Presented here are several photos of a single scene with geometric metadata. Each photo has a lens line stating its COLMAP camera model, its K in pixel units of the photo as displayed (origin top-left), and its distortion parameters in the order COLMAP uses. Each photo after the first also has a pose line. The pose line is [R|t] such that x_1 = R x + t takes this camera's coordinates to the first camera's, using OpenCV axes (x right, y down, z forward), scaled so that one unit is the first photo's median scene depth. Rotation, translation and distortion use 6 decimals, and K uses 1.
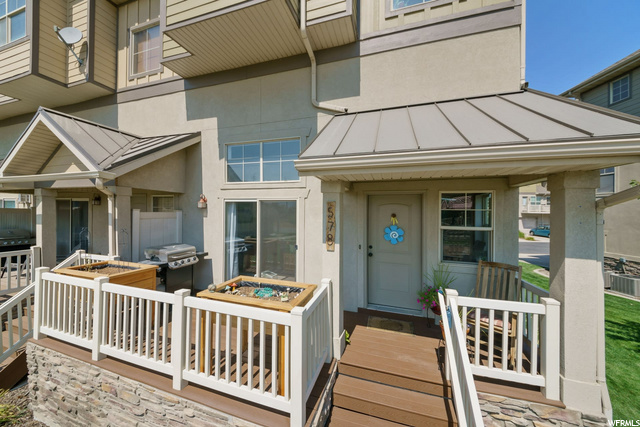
lens RADIAL K [[230.2, 0, 317.7], [0, 230.2, 212.1], [0, 0, 1]] dist [0.002890, -0.000242]
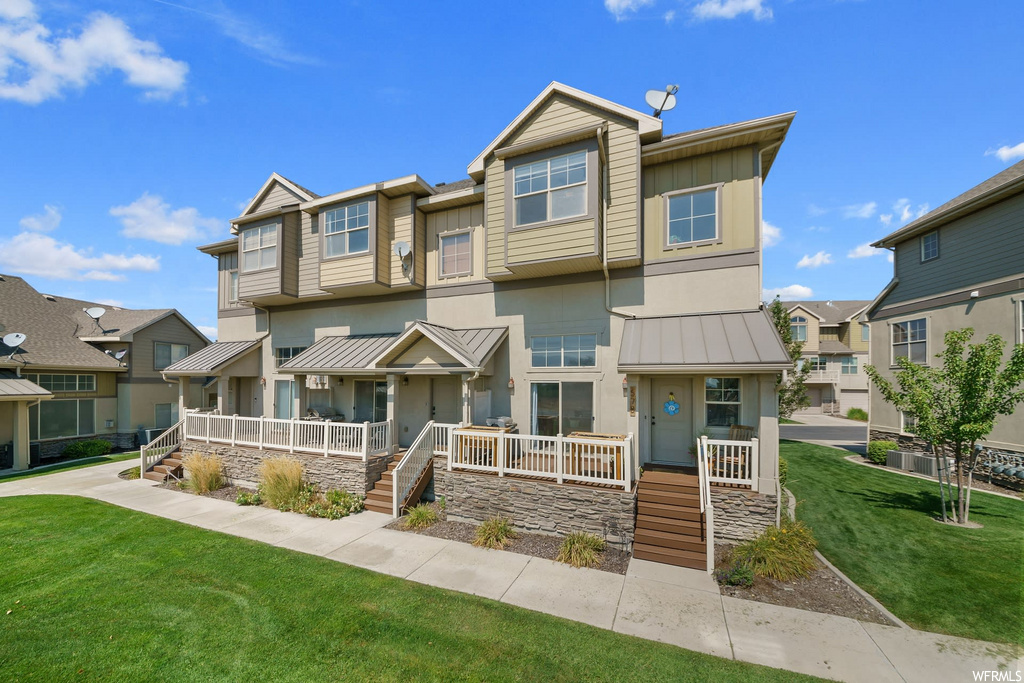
lens RADIAL K [[368.4, 0, 527.2], [0, 368.4, 382.8], [0, 0, 1]] dist [0.002890, -0.000242]
pose [[0.998428, -0.010609, -0.055032, -0.373782], [0.010637, 0.999943, 0.000213, -0.056445], [0.055027, -0.000798, 0.998485, -1.148276]]
